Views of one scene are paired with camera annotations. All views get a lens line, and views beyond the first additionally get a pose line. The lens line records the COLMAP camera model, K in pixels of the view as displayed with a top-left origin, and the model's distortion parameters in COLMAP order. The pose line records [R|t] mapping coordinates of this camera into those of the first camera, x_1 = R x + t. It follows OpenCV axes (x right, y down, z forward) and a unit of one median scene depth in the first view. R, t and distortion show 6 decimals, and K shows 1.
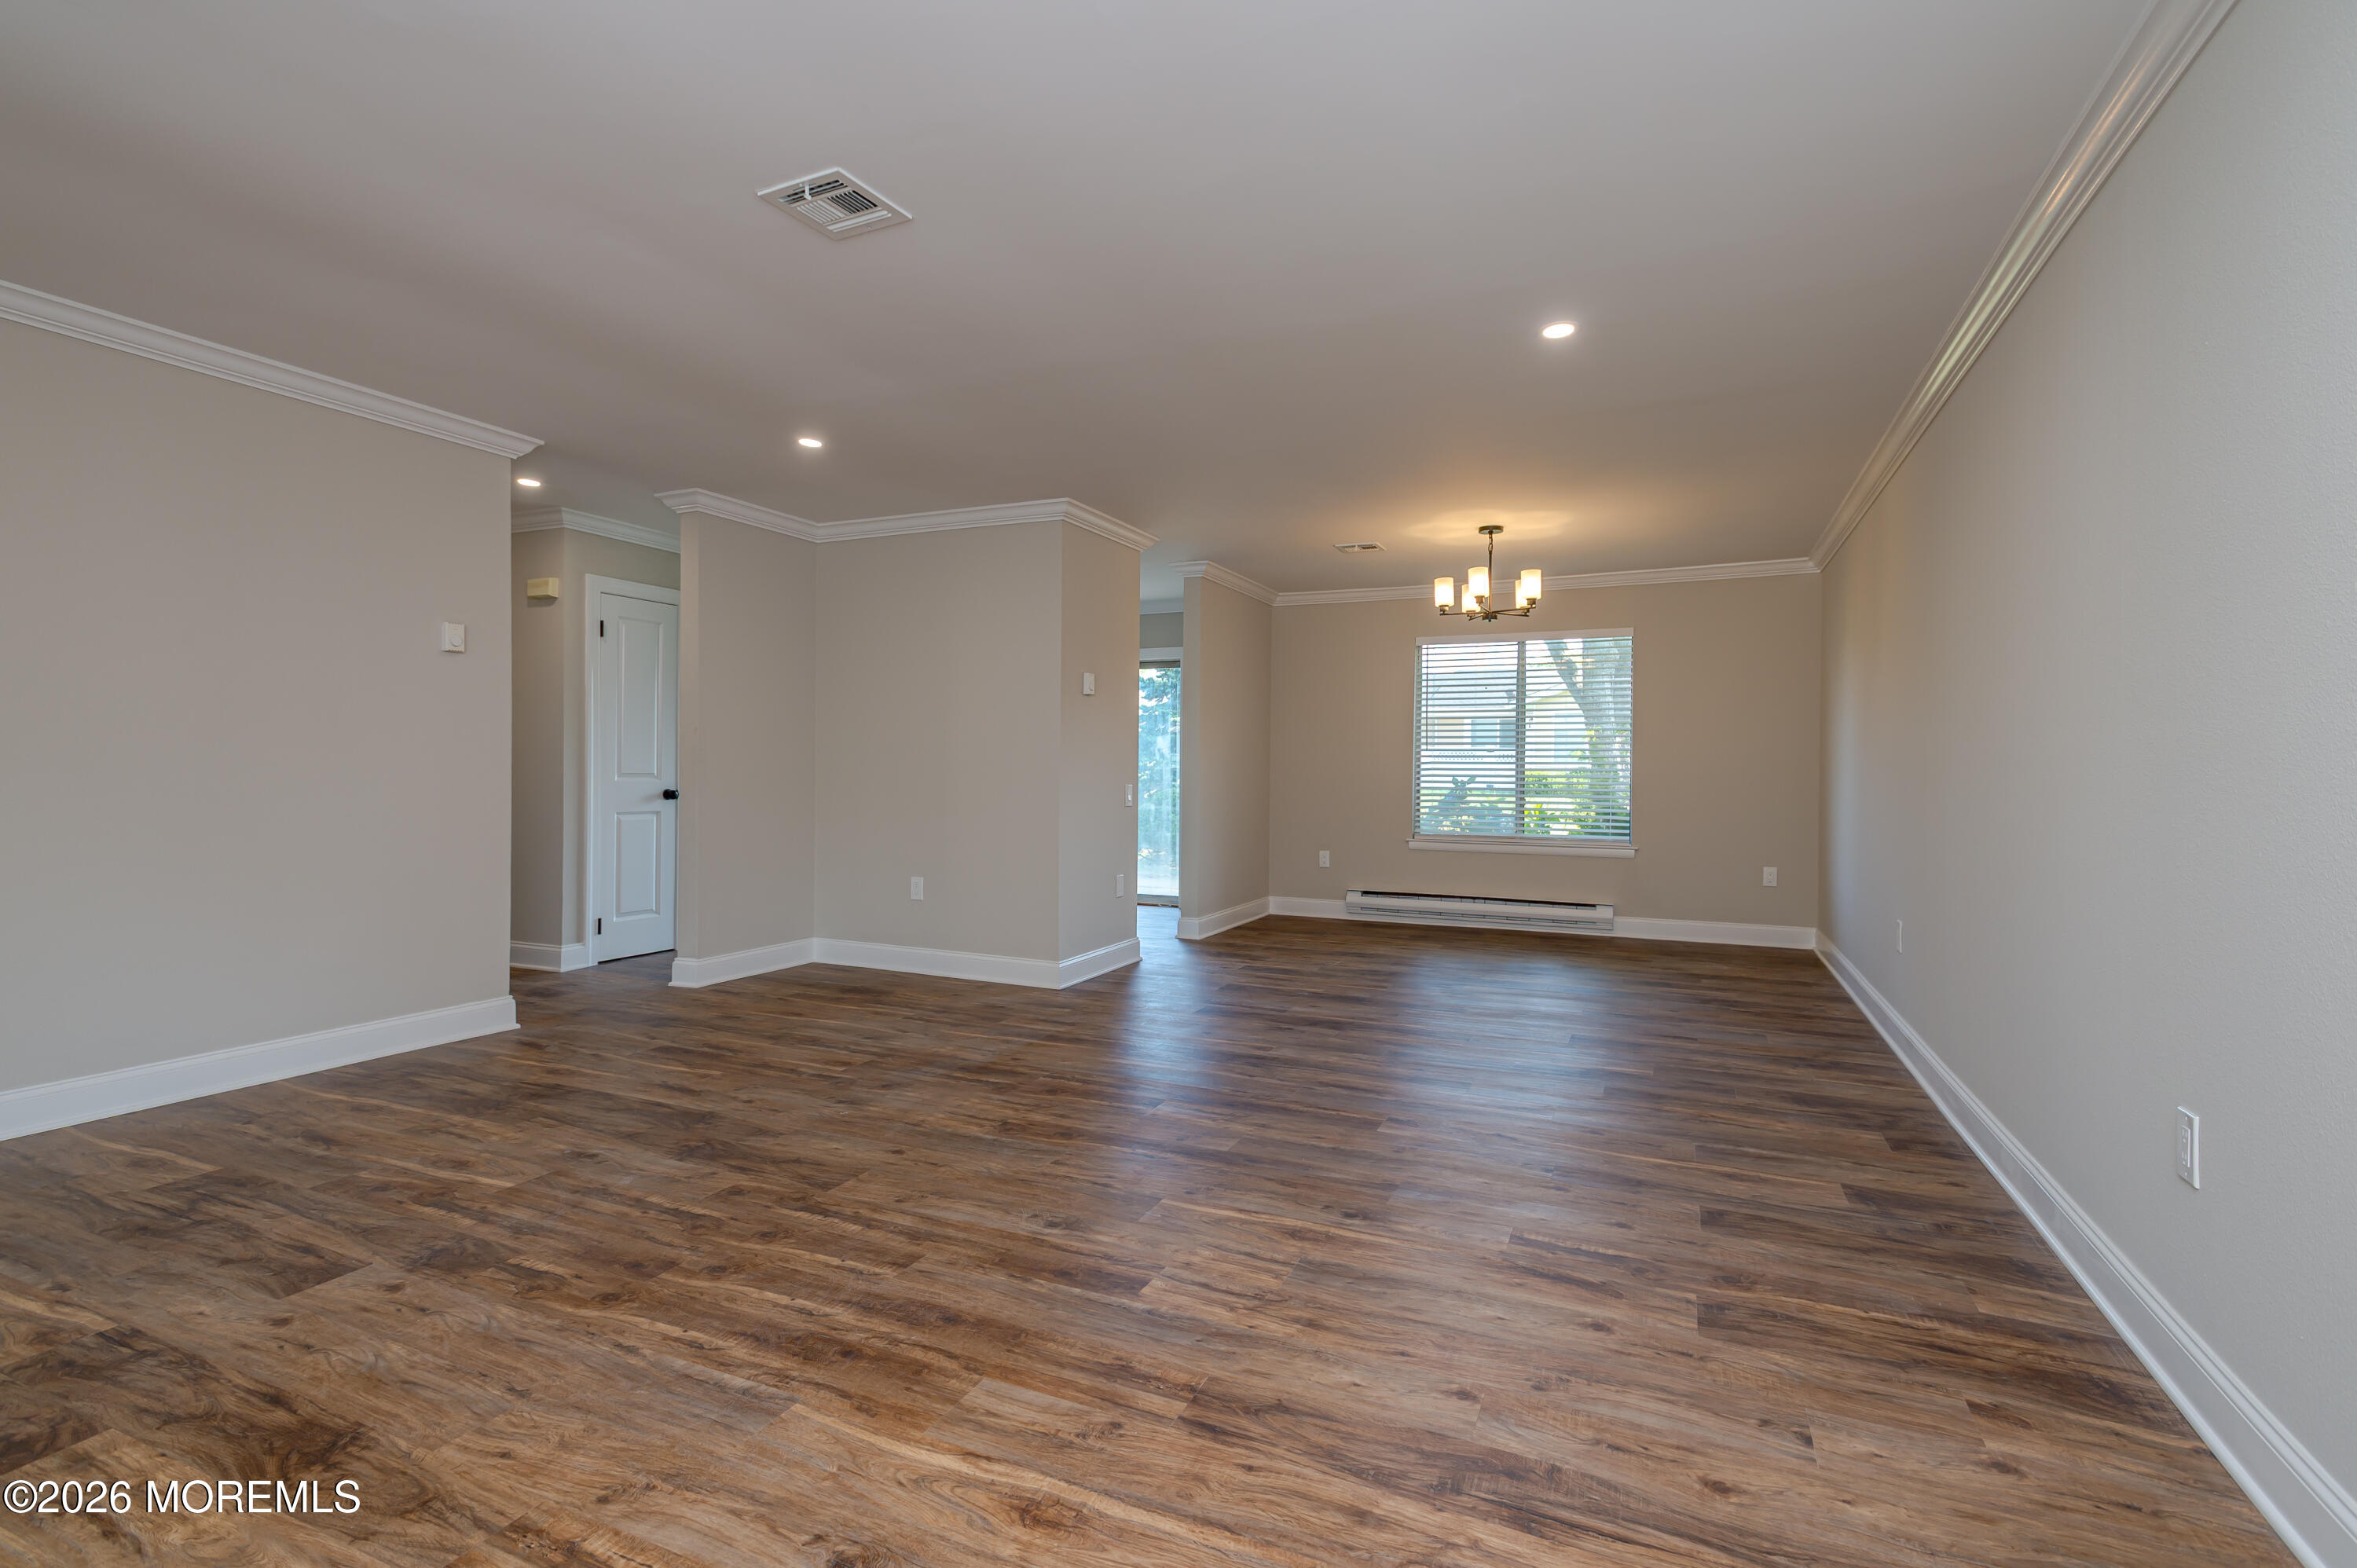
lens RADIAL K [[1090.6, 0, 1177.8], [0, 1090.6, 773.2], [0, 0, 1]] dist [0.020563, -0.008169]
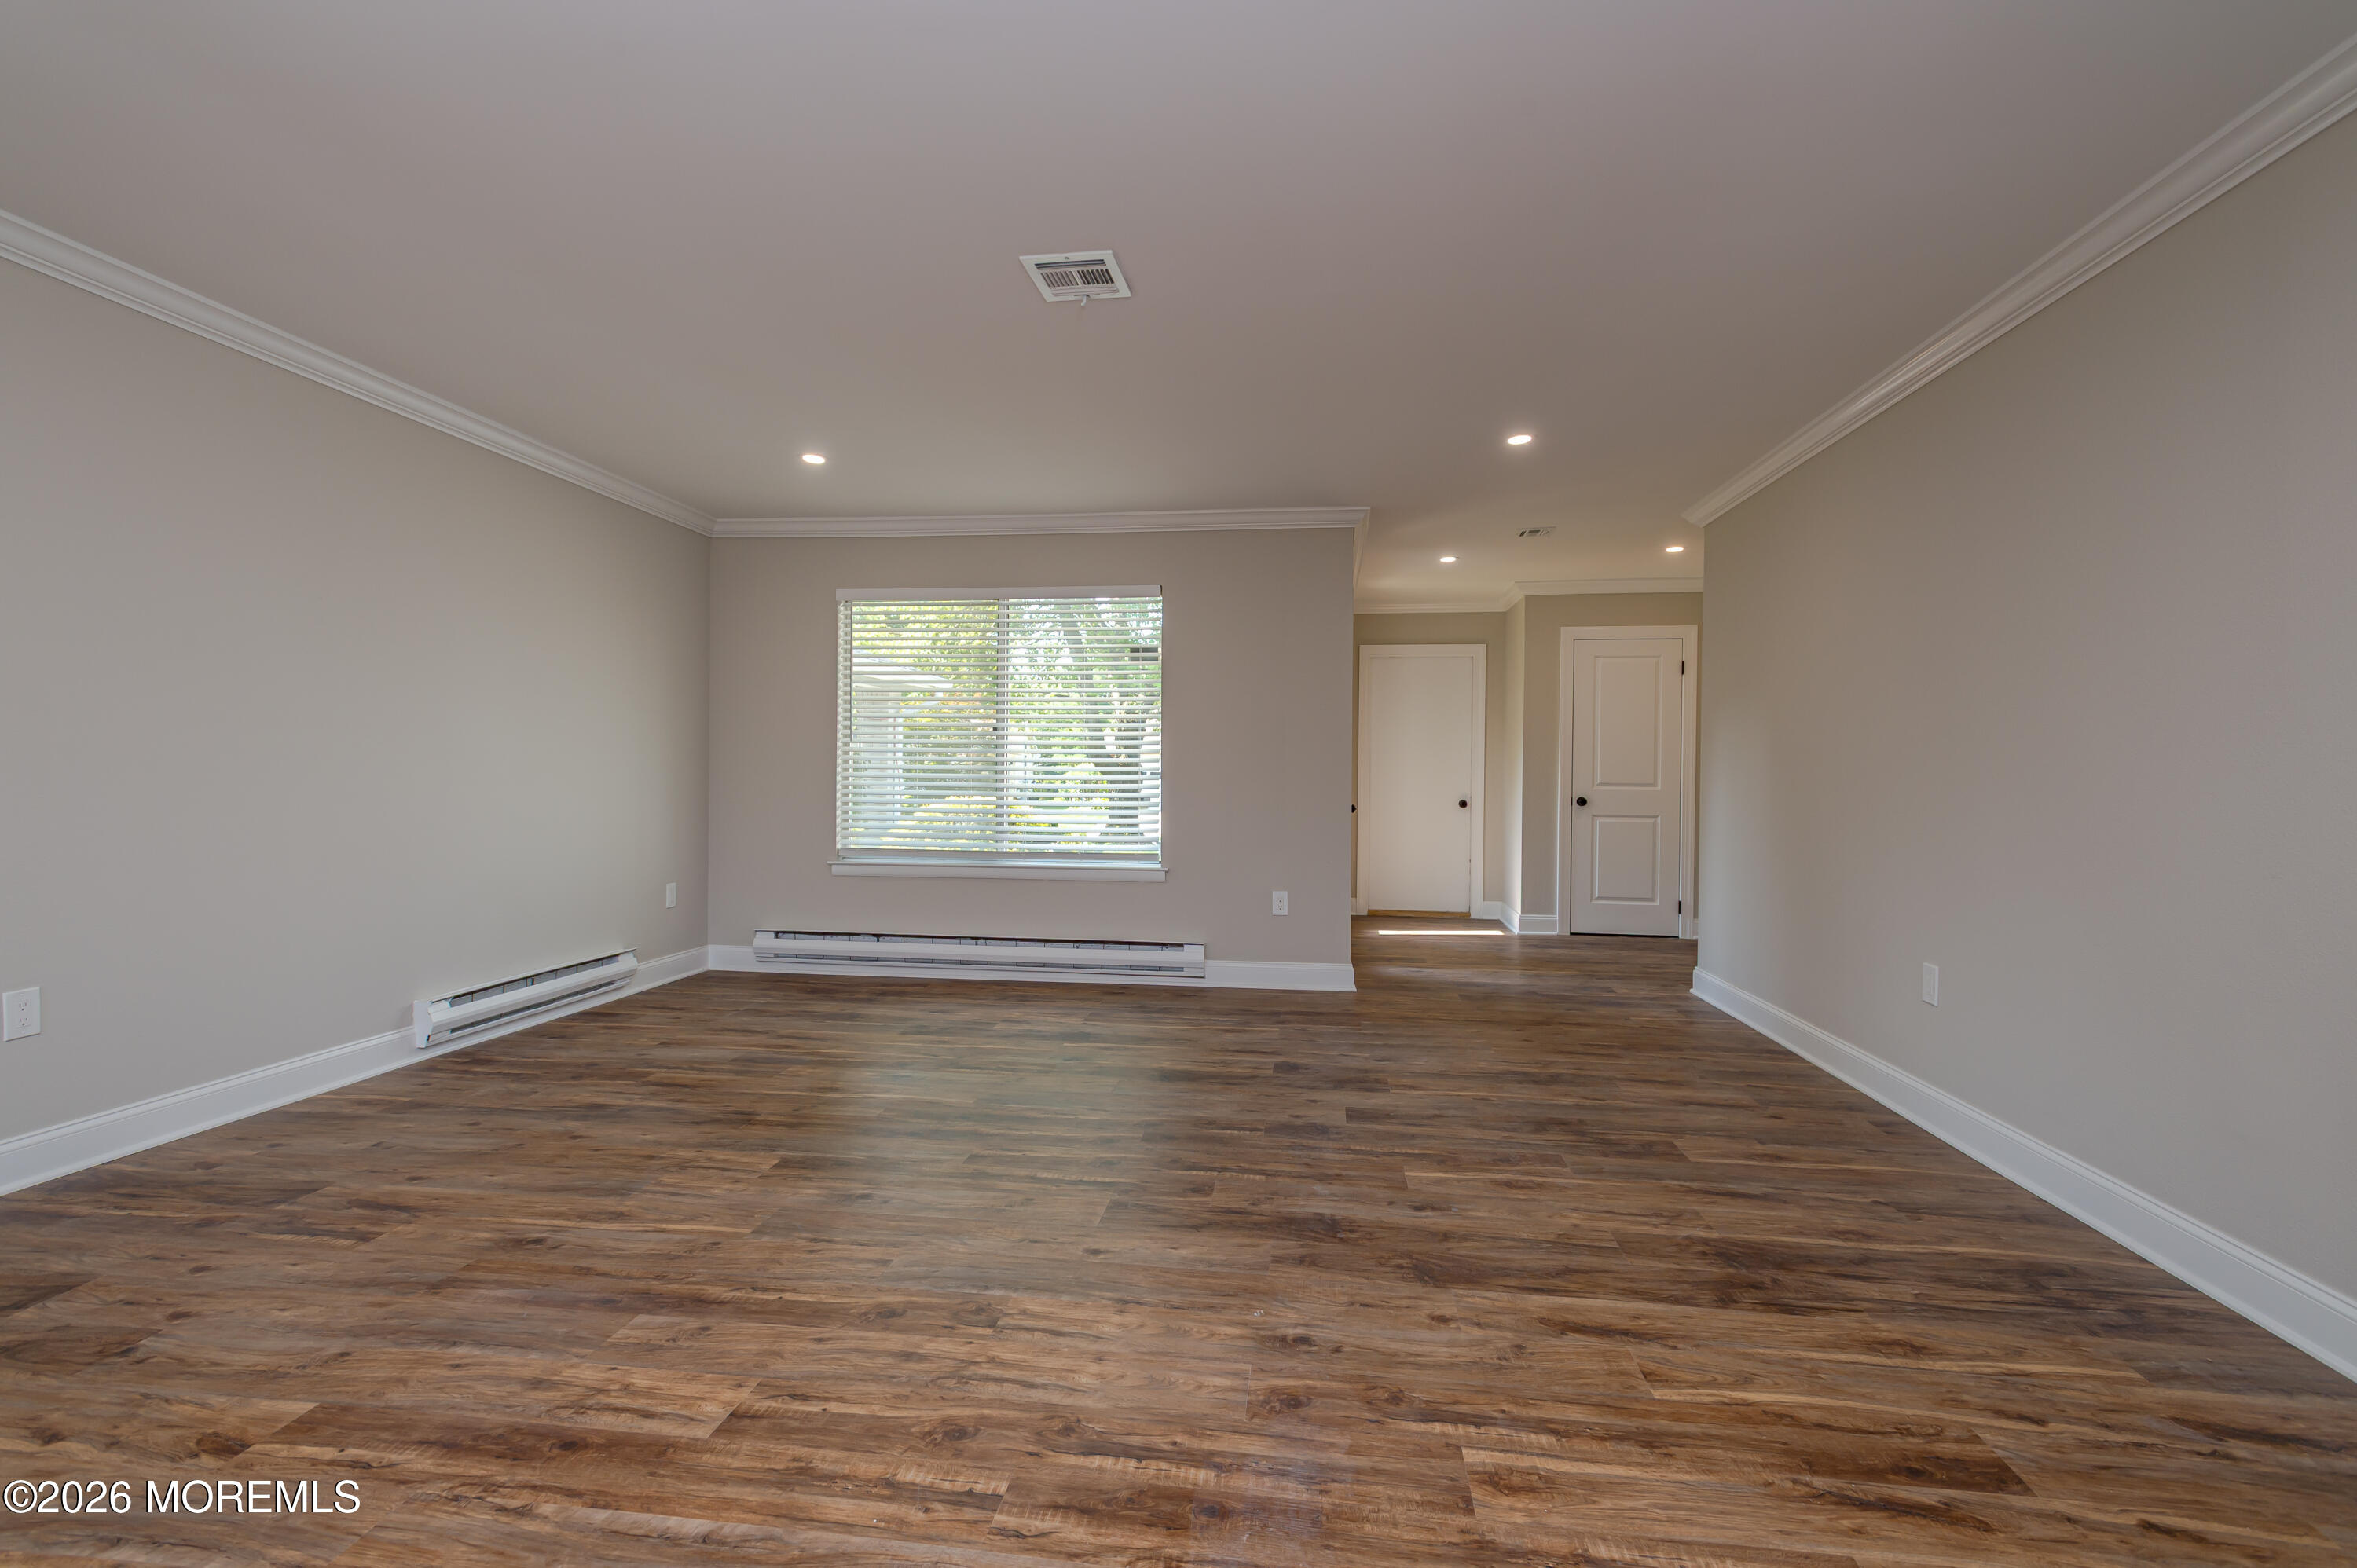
lens RADIAL K [[1090.6, 0, 1177.8], [0, 1090.6, 773.2], [0, 0, 1]] dist [0.020563, -0.008169]
pose [[-0.956338, -0.017808, -0.291719, -0.077809], [-0.018499, 0.999829, -0.000388, -0.005674], [0.291676, 0.005026, -0.956504, 1.872916]]
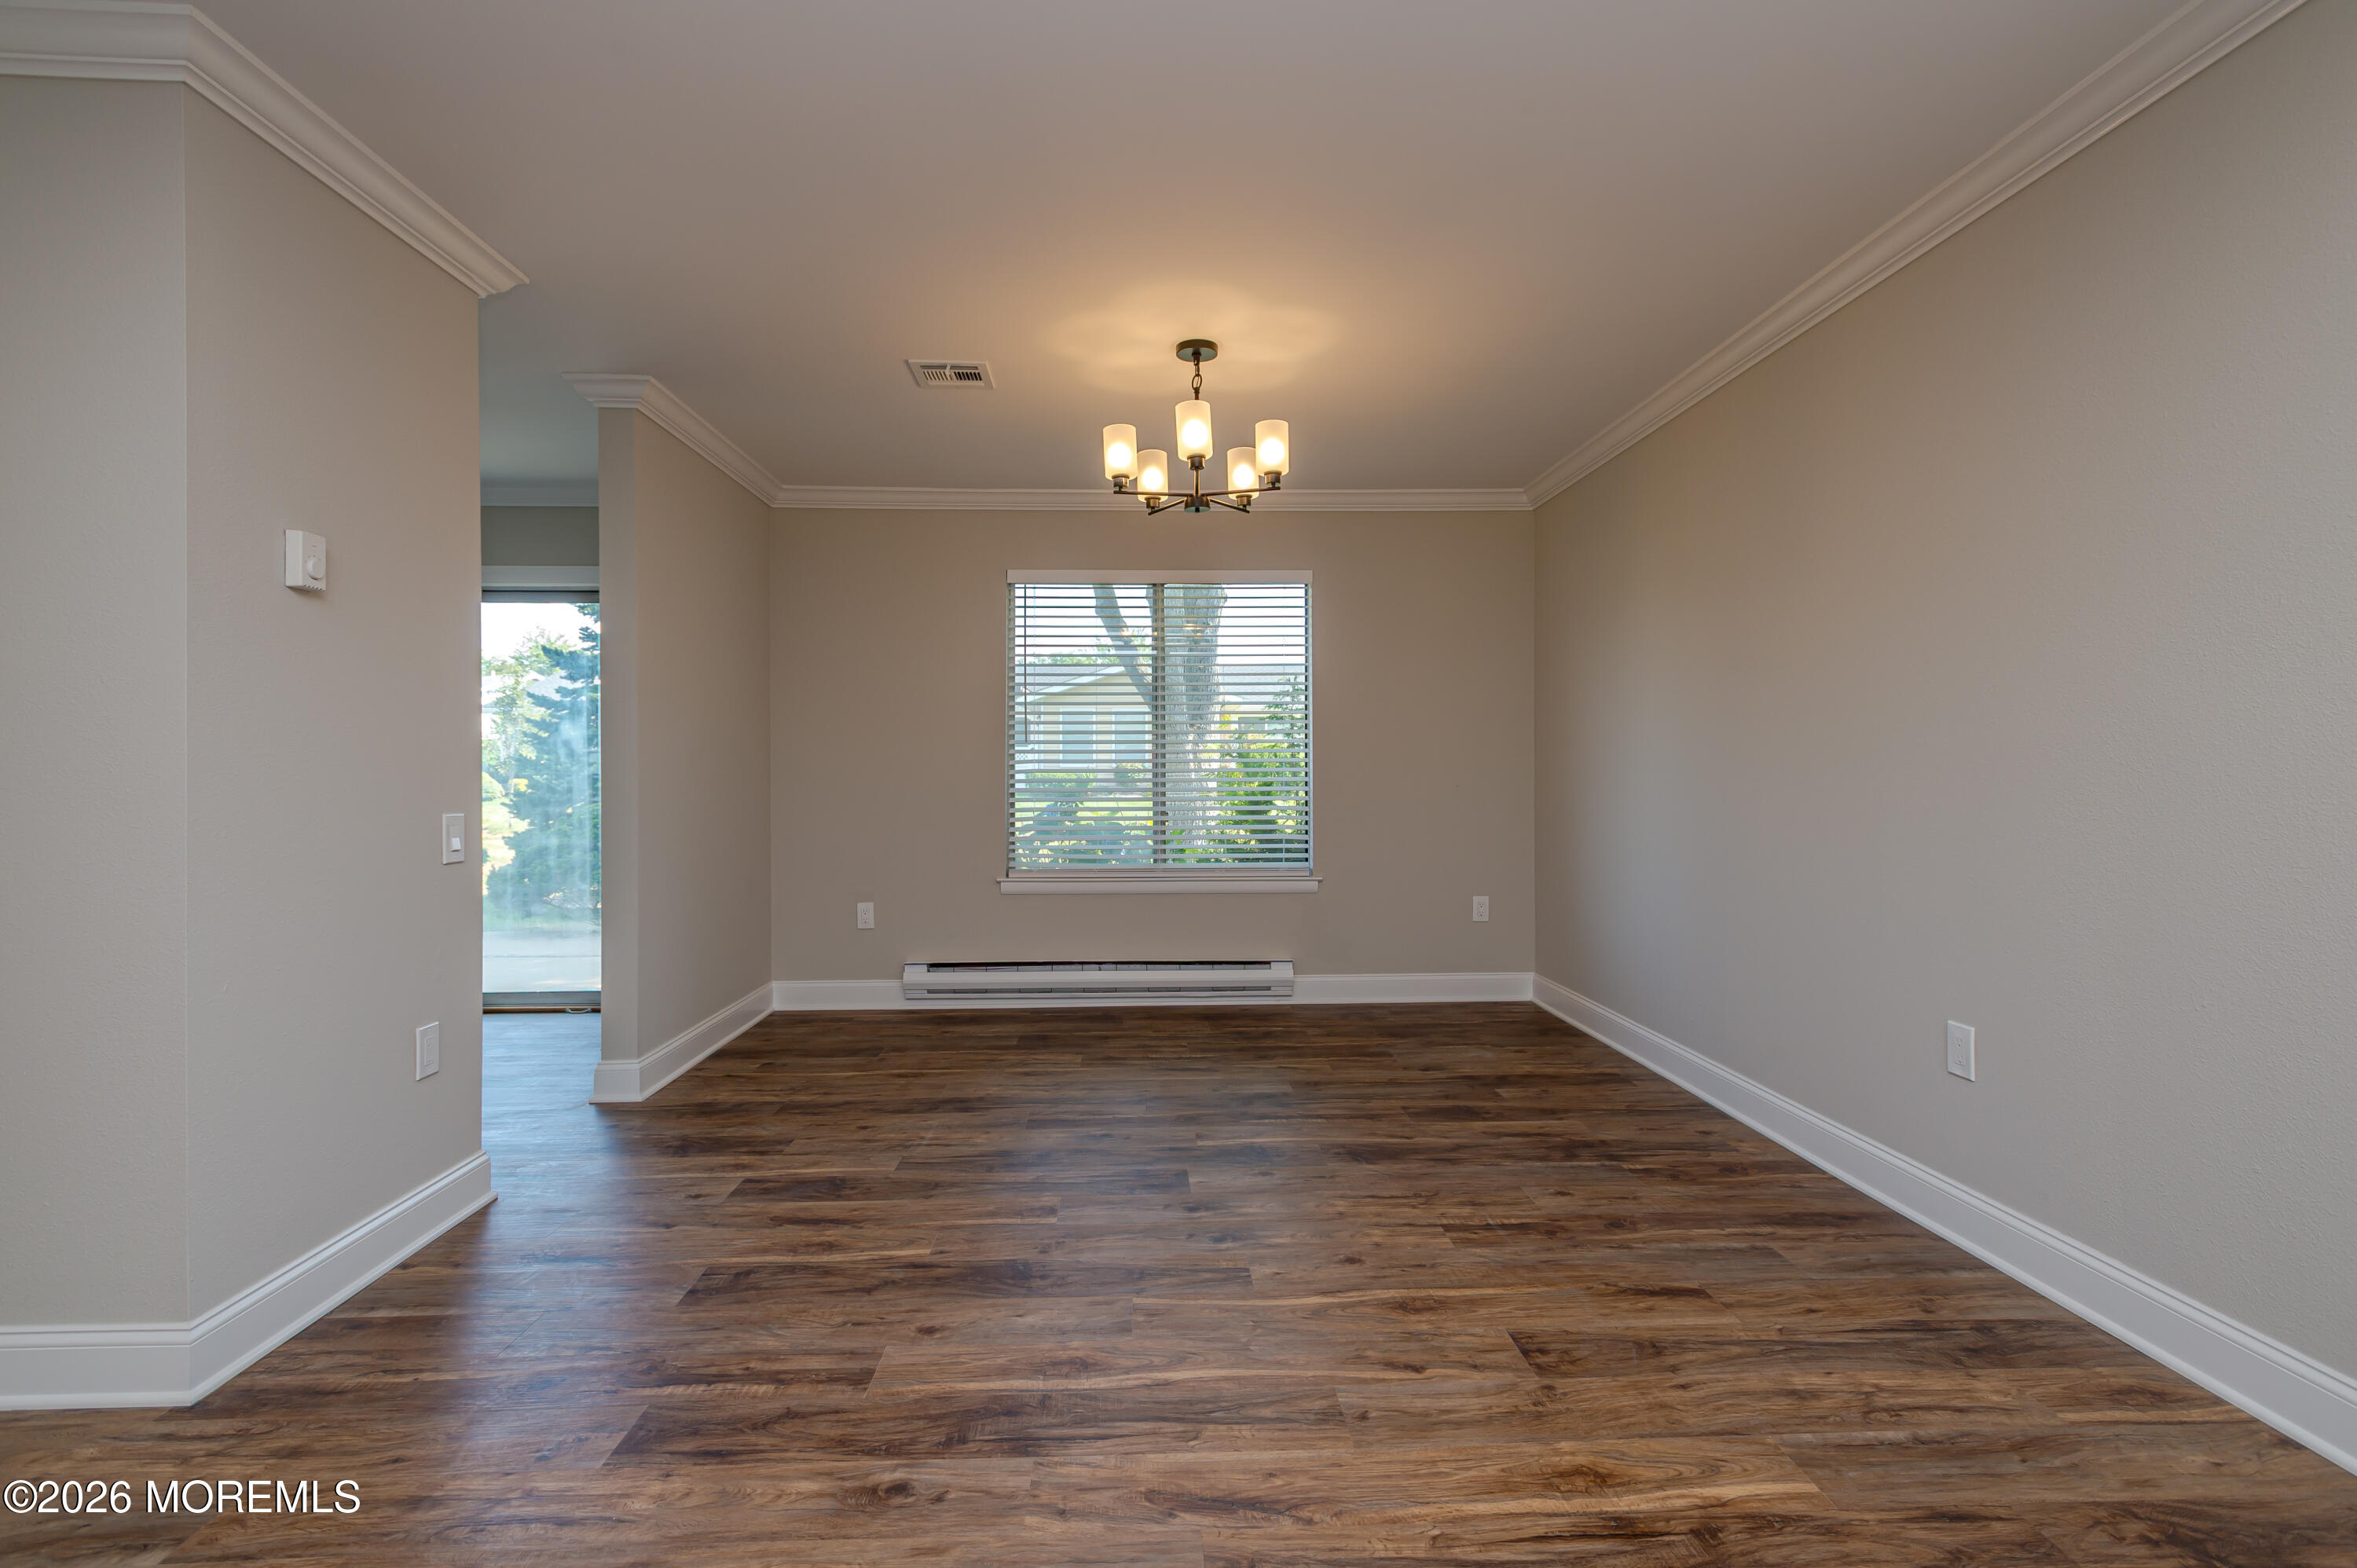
lens RADIAL K [[1090.6, 0, 1177.8], [0, 1090.6, 773.2], [0, 0, 1]] dist [0.020563, -0.008169]
pose [[0.893388, -0.012058, 0.449124, 0.037876], [0.011903, 0.999924, 0.003168, -0.008924], [-0.449129, 0.002516, 0.893464, 0.998288]]
